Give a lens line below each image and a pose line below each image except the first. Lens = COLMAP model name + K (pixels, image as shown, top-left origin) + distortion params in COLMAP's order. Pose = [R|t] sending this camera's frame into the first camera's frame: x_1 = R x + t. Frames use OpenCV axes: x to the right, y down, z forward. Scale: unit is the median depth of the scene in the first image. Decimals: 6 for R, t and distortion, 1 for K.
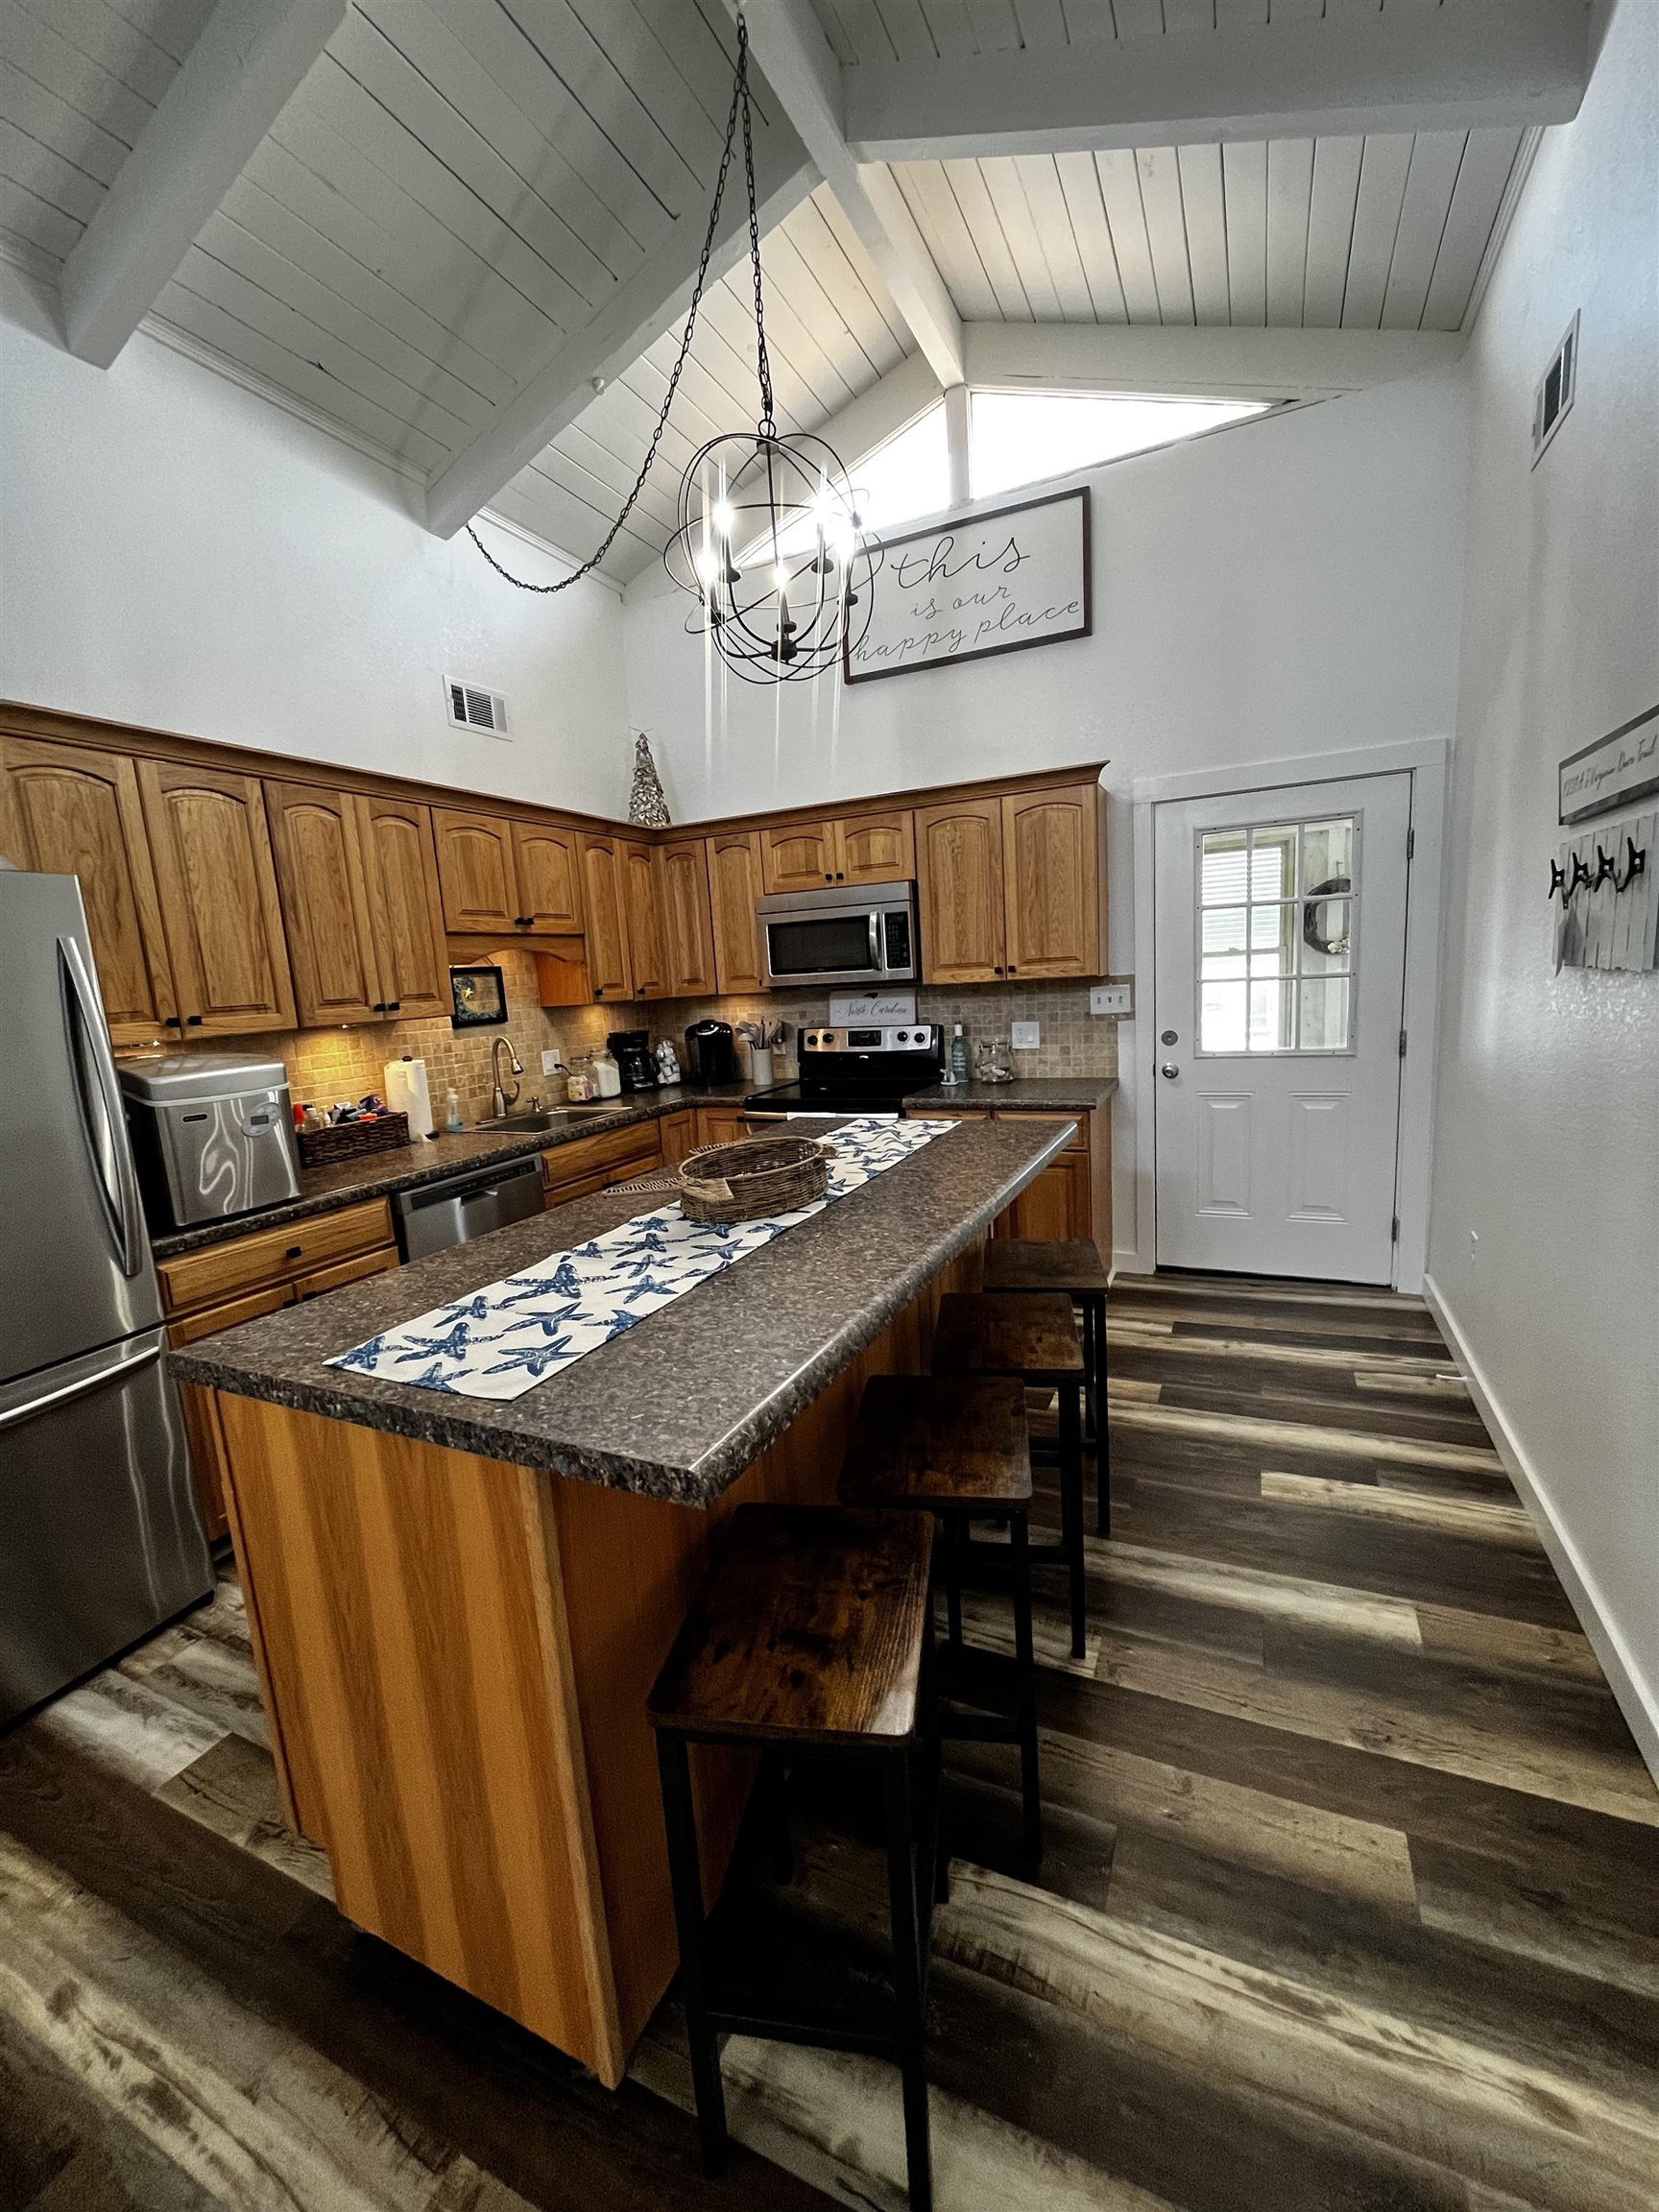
lens RADIAL K [[885.4, 0, 827.9], [0, 885.4, 1109.2], [0, 0, 1]] dist [-0.000885, -0.000237]
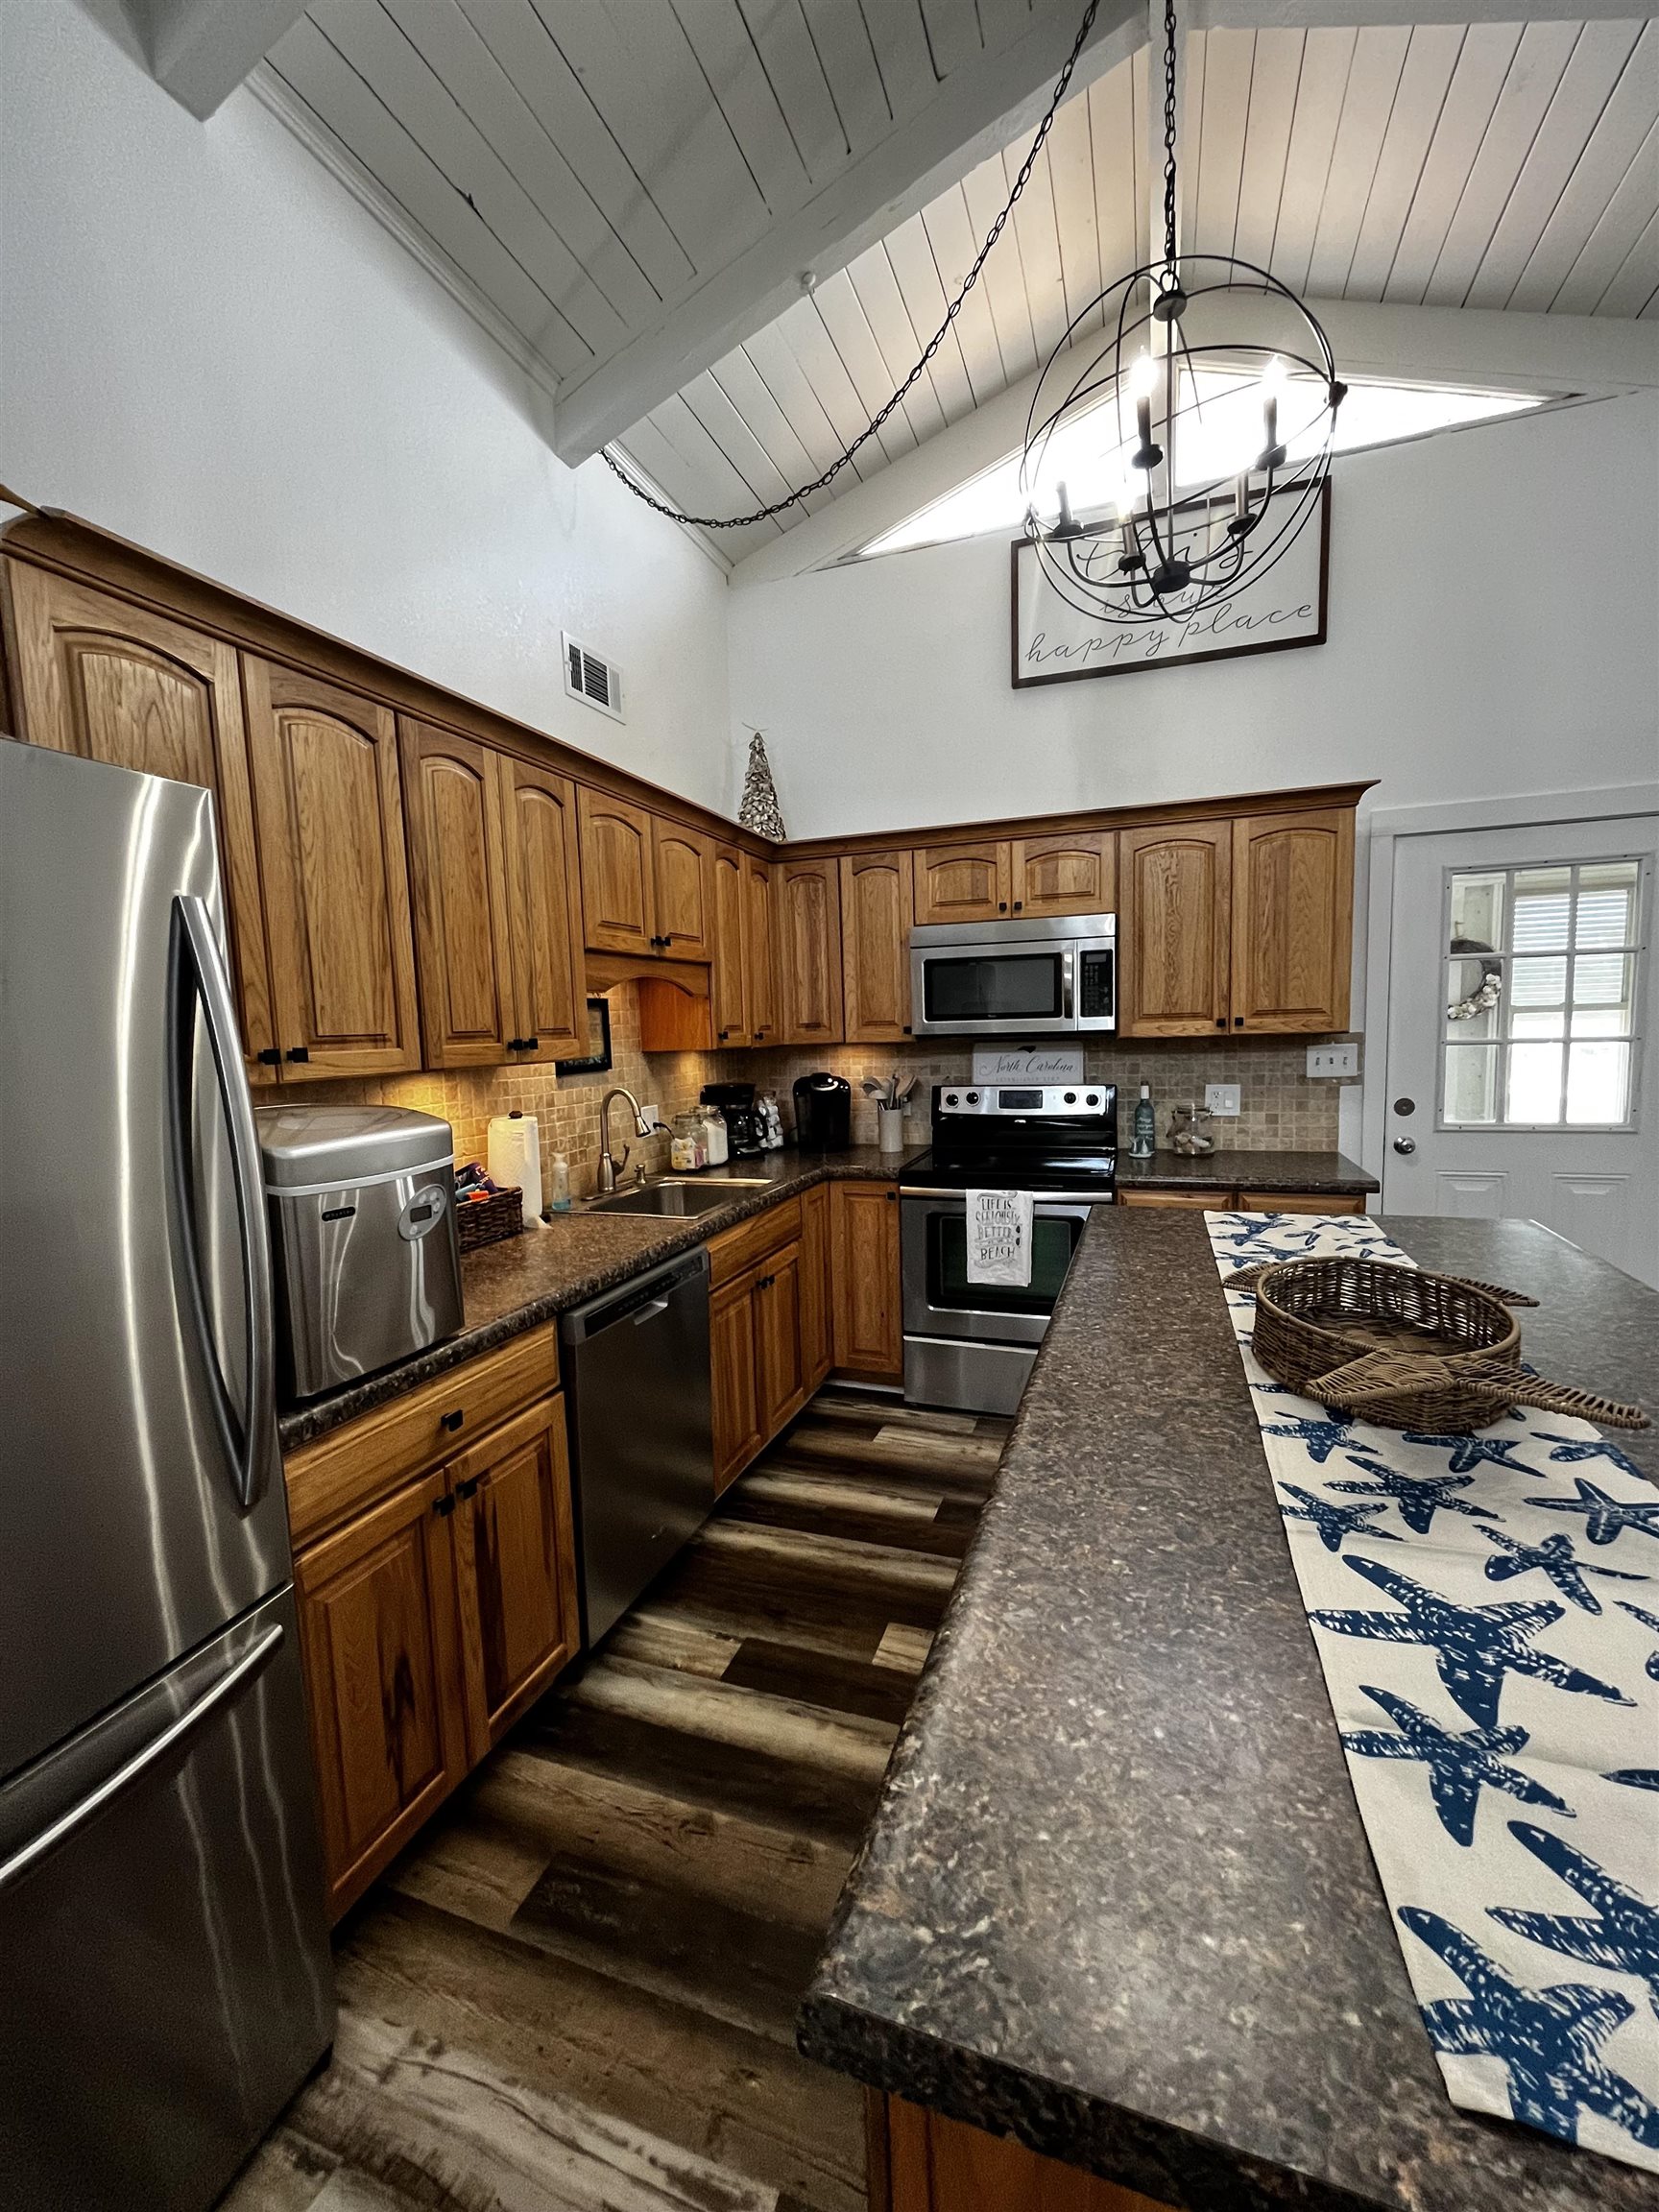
lens RADIAL K [[885.4, 0, 829.6], [0, 885.4, 1109.6], [0, 0, 1]] dist [-0.000885, -0.000237]
pose [[0.994699, 0.020402, 0.100780, -0.289859], [-0.014014, 0.997871, -0.063695, -0.017882], [-0.101865, 0.061945, 0.992868, 0.234920]]
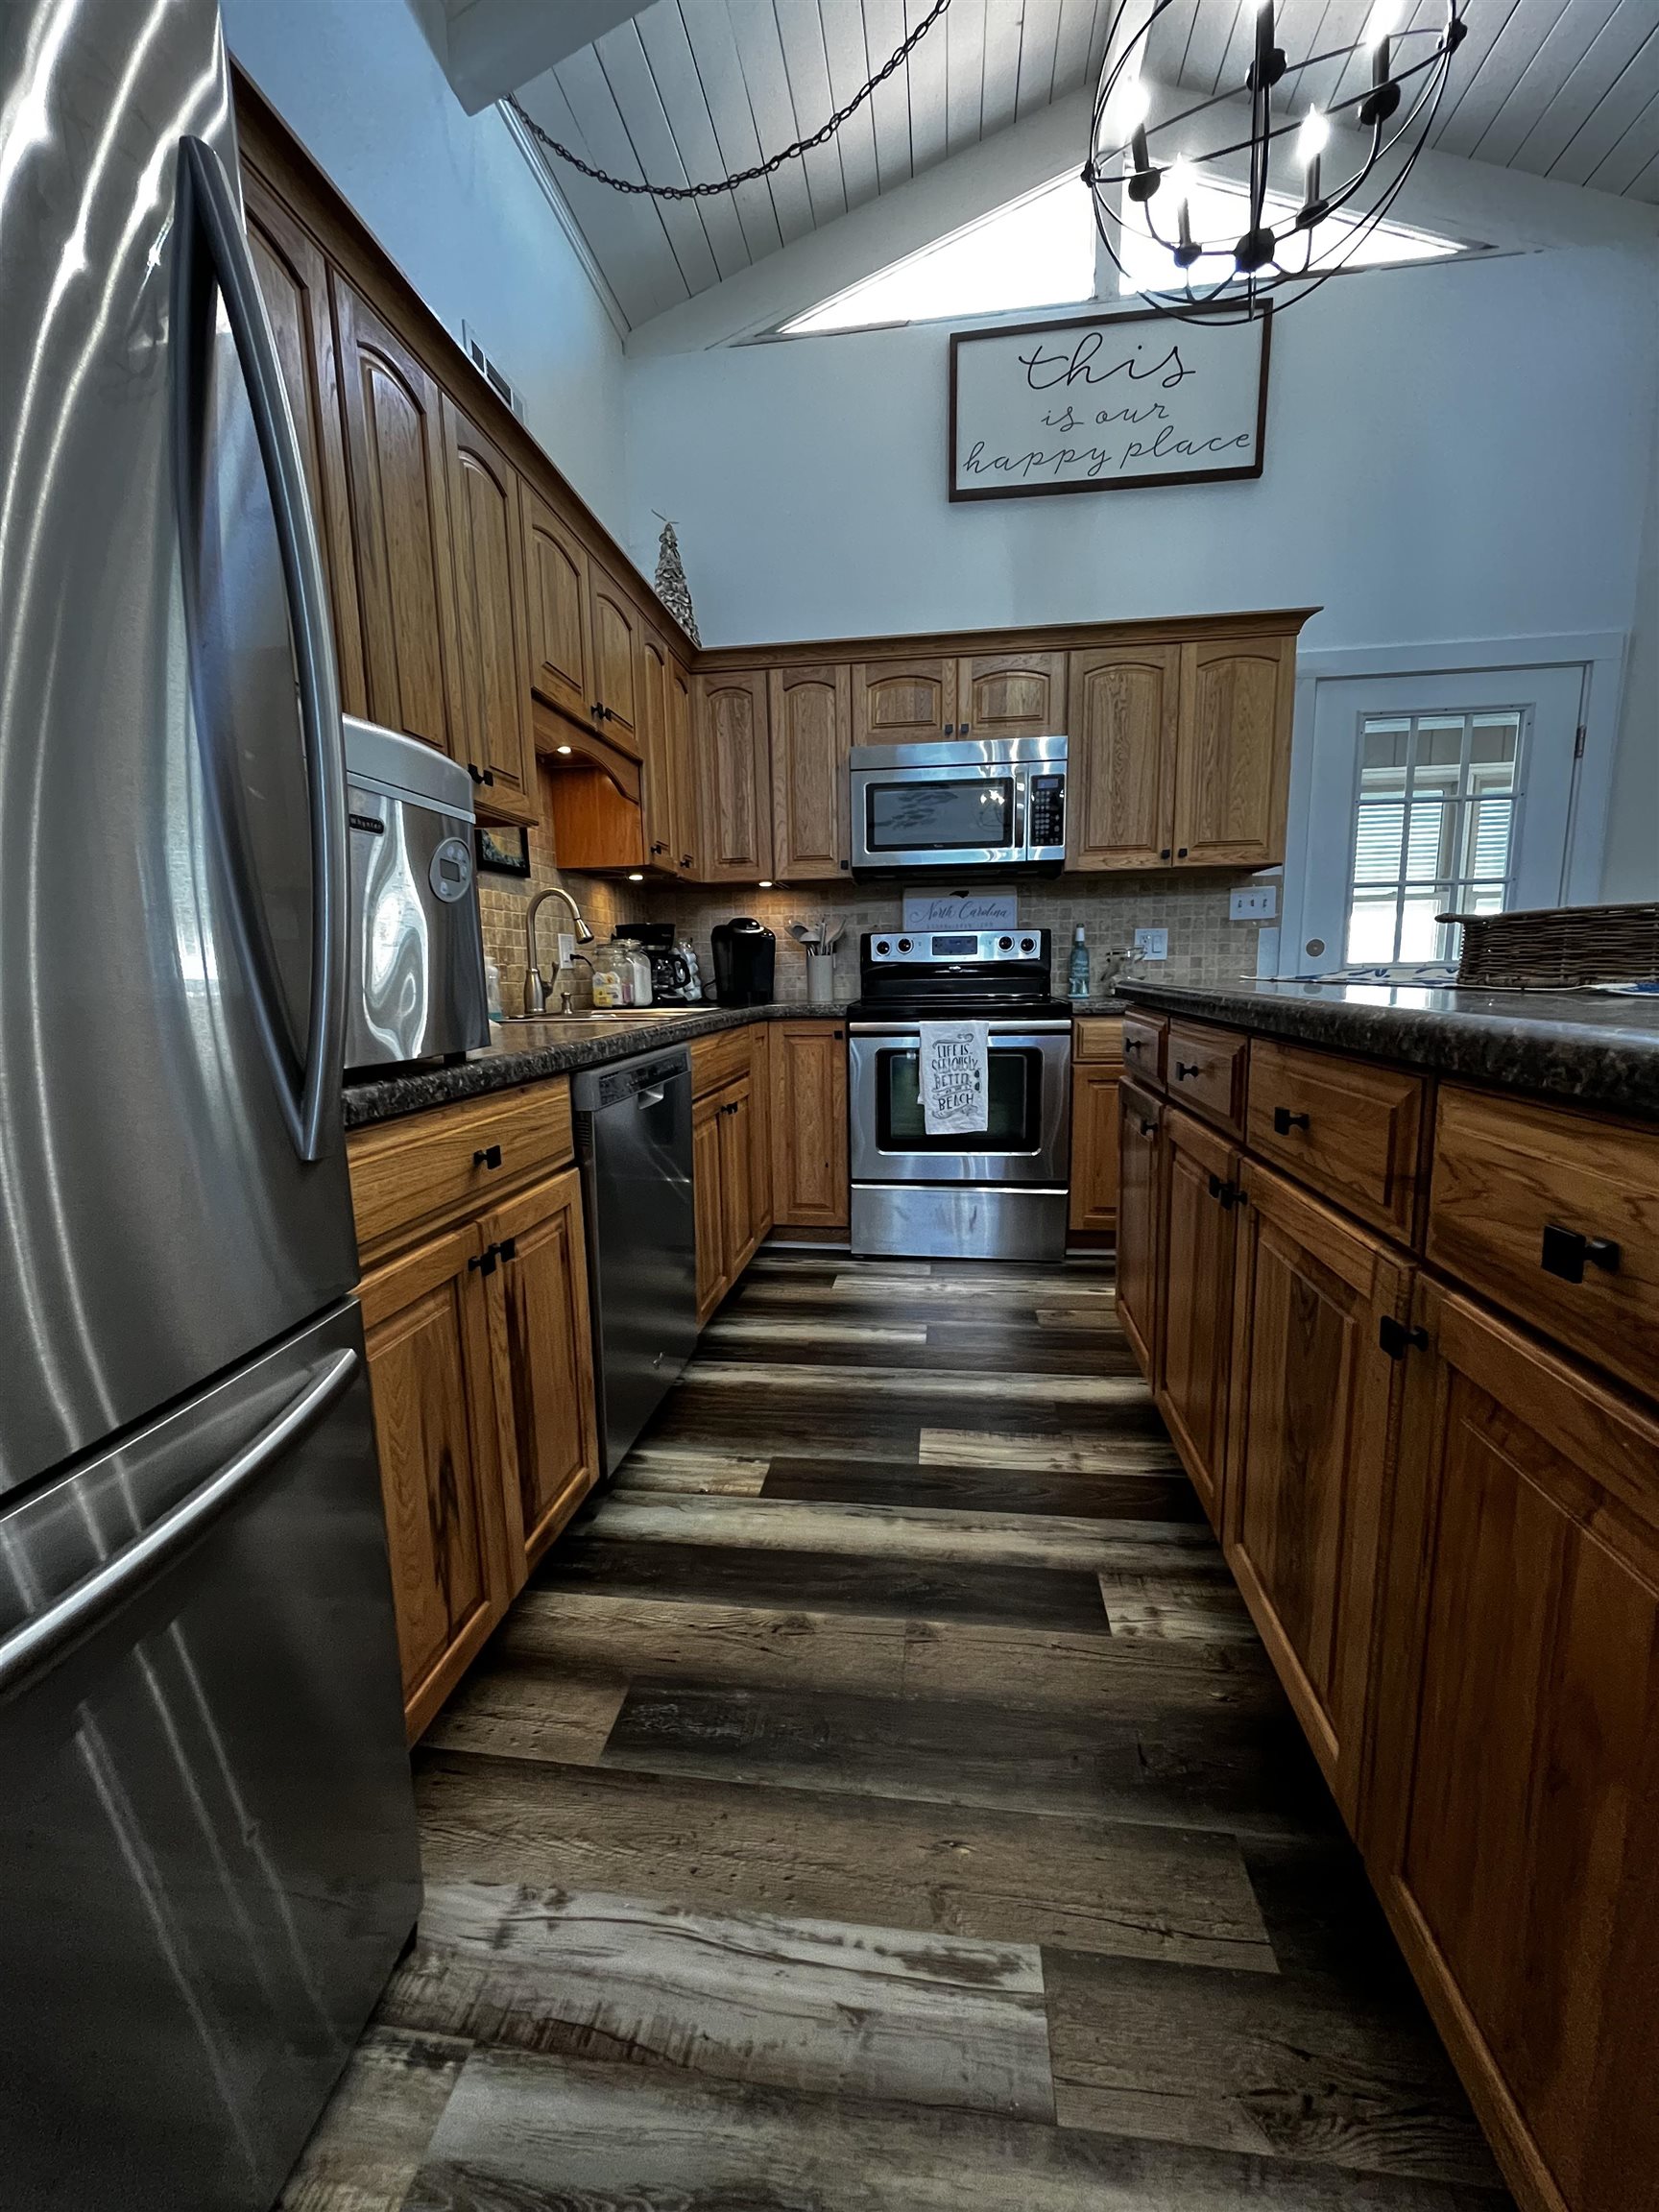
lens RADIAL K [[885.4, 0, 828.2], [0, 885.4, 1109.1], [0, 0, 1]] dist [-0.000885, -0.000237]
pose [[0.951427, -0.005235, 0.307829, -0.414604], [0.009425, 0.999882, -0.012126, 0.102702], [-0.307729, 0.014438, 0.951364, 0.340136]]
